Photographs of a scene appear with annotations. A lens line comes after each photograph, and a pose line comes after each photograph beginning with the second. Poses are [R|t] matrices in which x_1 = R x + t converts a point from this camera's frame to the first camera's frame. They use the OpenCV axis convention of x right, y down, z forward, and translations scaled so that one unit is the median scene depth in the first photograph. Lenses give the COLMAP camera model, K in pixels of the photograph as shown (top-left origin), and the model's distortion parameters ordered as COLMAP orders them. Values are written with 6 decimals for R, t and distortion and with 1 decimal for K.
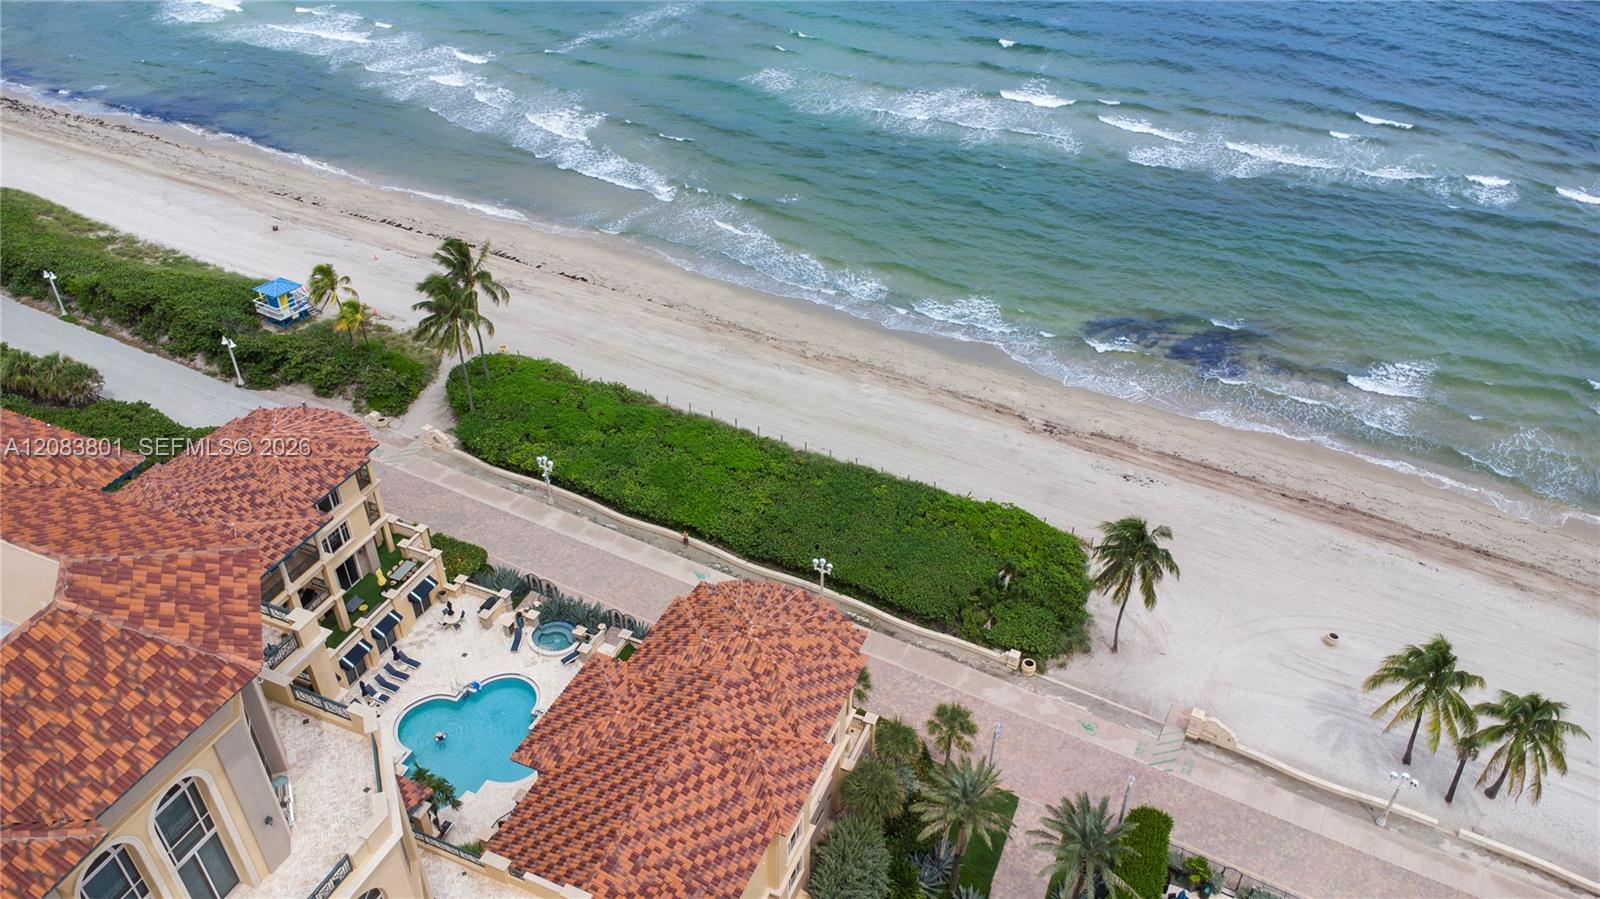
lens RADIAL K [[1165.6, 0, 795.2], [0, 1165.6, 447.7], [0, 0, 1]] dist [0.031478, -0.043384]
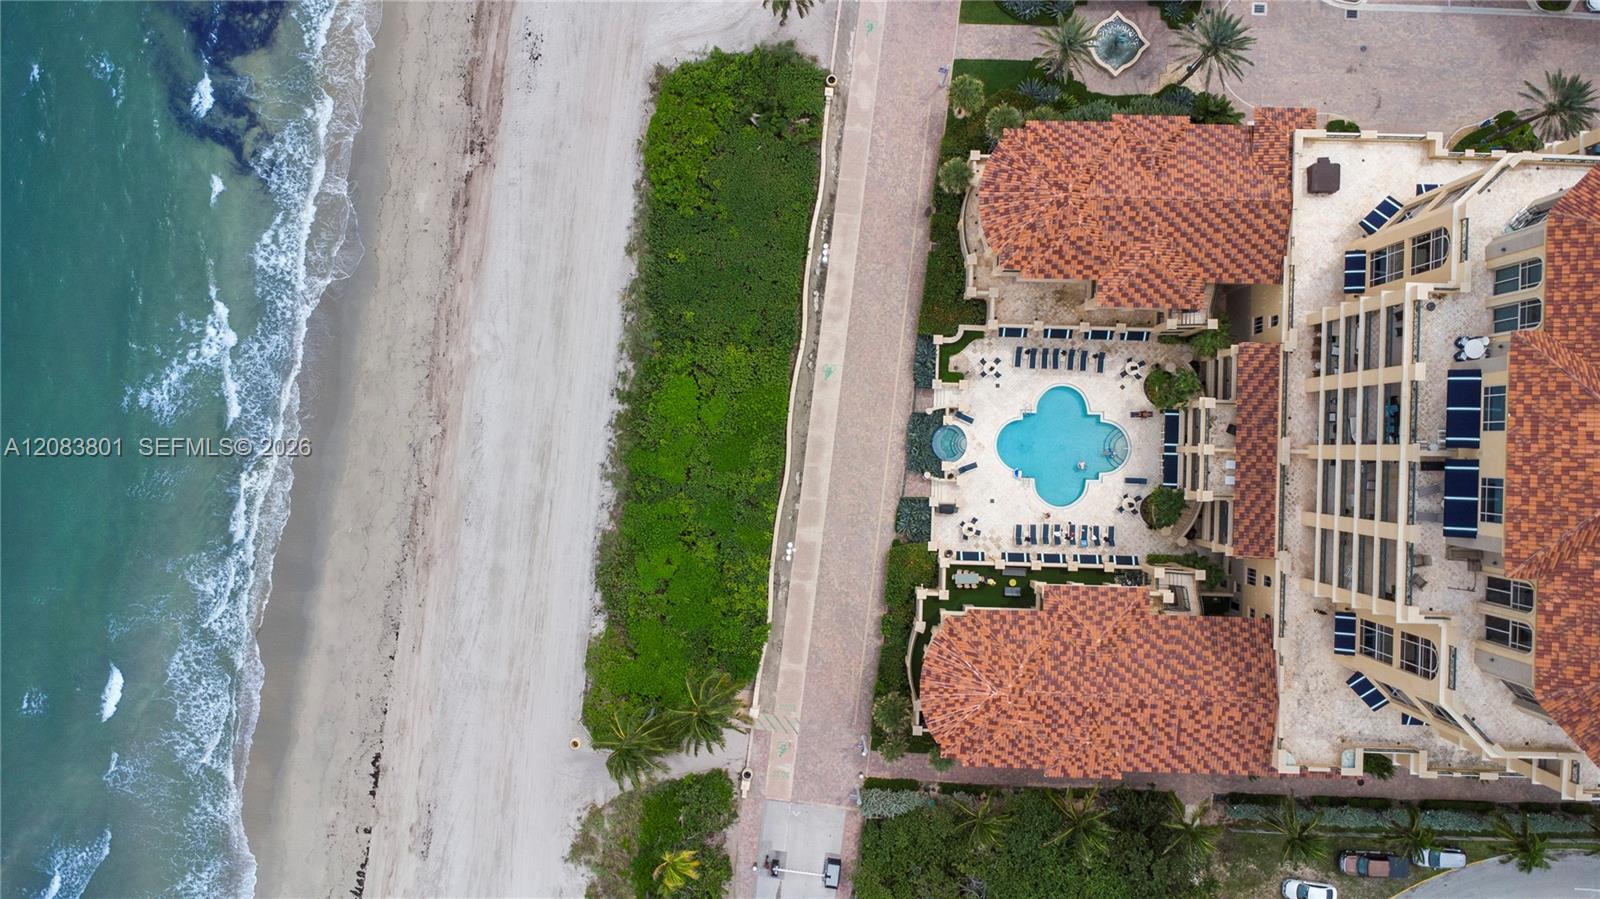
lens RADIAL K [[1165.6, 0, 809.4], [0, 1165.6, 453.6], [0, 0, 1]] dist [0.031478, -0.043384]
pose [[-0.378890, -0.925441, 0.000804, -0.161126], [0.556111, -0.226986, 0.799511, -0.907795], [-0.739718, 0.303374, 0.600651, 0.374592]]
